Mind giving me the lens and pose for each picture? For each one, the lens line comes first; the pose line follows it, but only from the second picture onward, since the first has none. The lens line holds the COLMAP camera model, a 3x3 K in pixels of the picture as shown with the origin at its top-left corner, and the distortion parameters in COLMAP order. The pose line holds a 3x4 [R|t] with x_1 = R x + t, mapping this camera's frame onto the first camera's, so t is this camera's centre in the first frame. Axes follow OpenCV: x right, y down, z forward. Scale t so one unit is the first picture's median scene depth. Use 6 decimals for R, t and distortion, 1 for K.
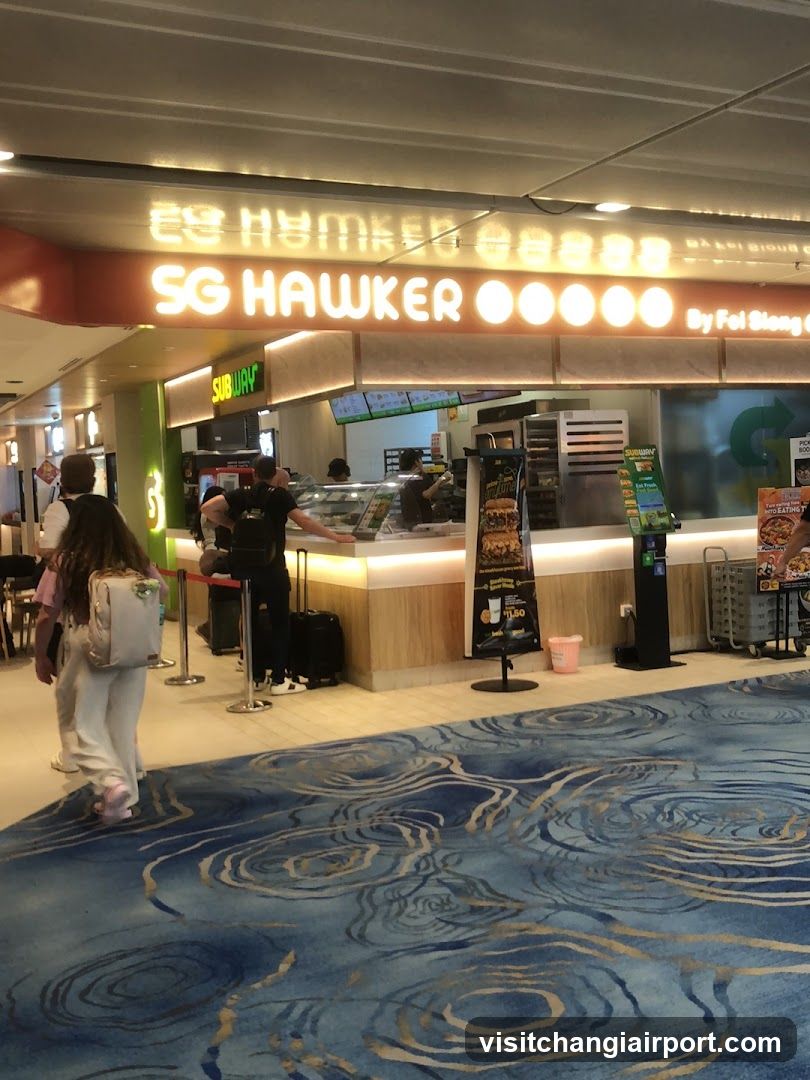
lens RADIAL K [[1186.2, 0, 405.0], [0, 1186.2, 540.0], [0, 0, 1]] dist [0.197959, 0.000814]
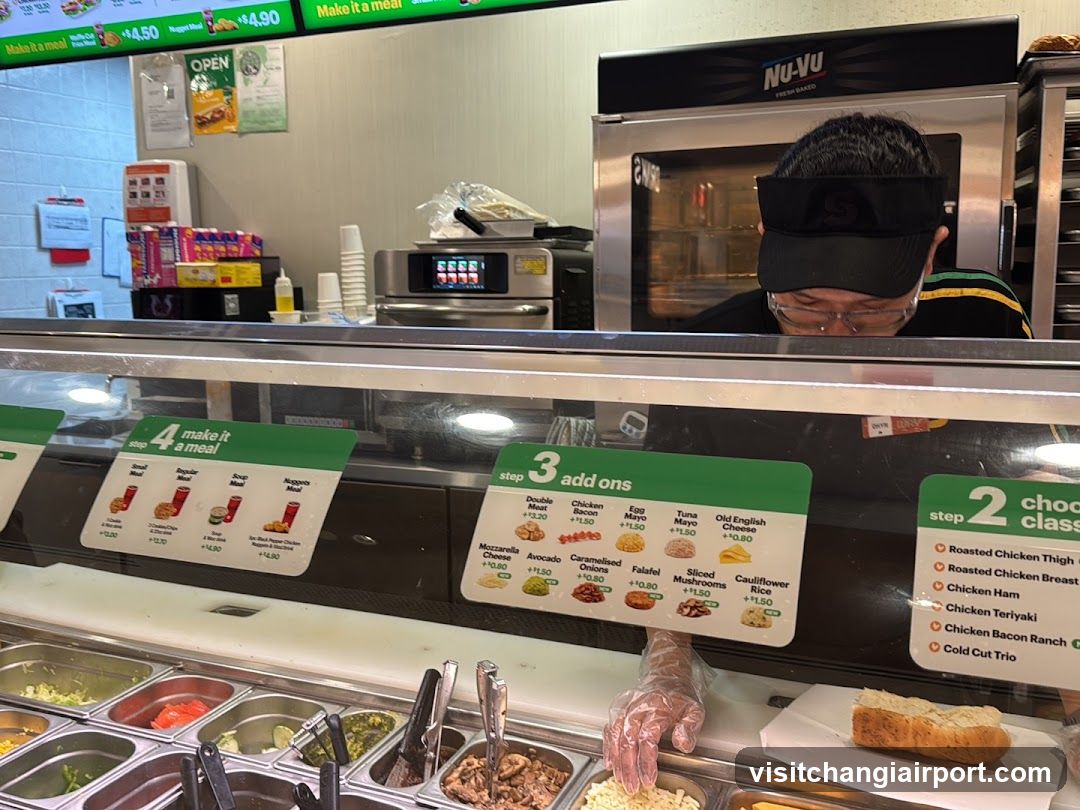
lens RADIAL K [[981.3, 0, 536.2], [0, 981.3, 438.8], [0, 0, 1]] dist [0.000433, -0.019701]
pose [[0.752829, -0.076155, 0.653796, -0.088319], [0.002247, 0.993576, 0.113145, -0.049707], [-0.658213, -0.083709, 0.748164, 0.812353]]
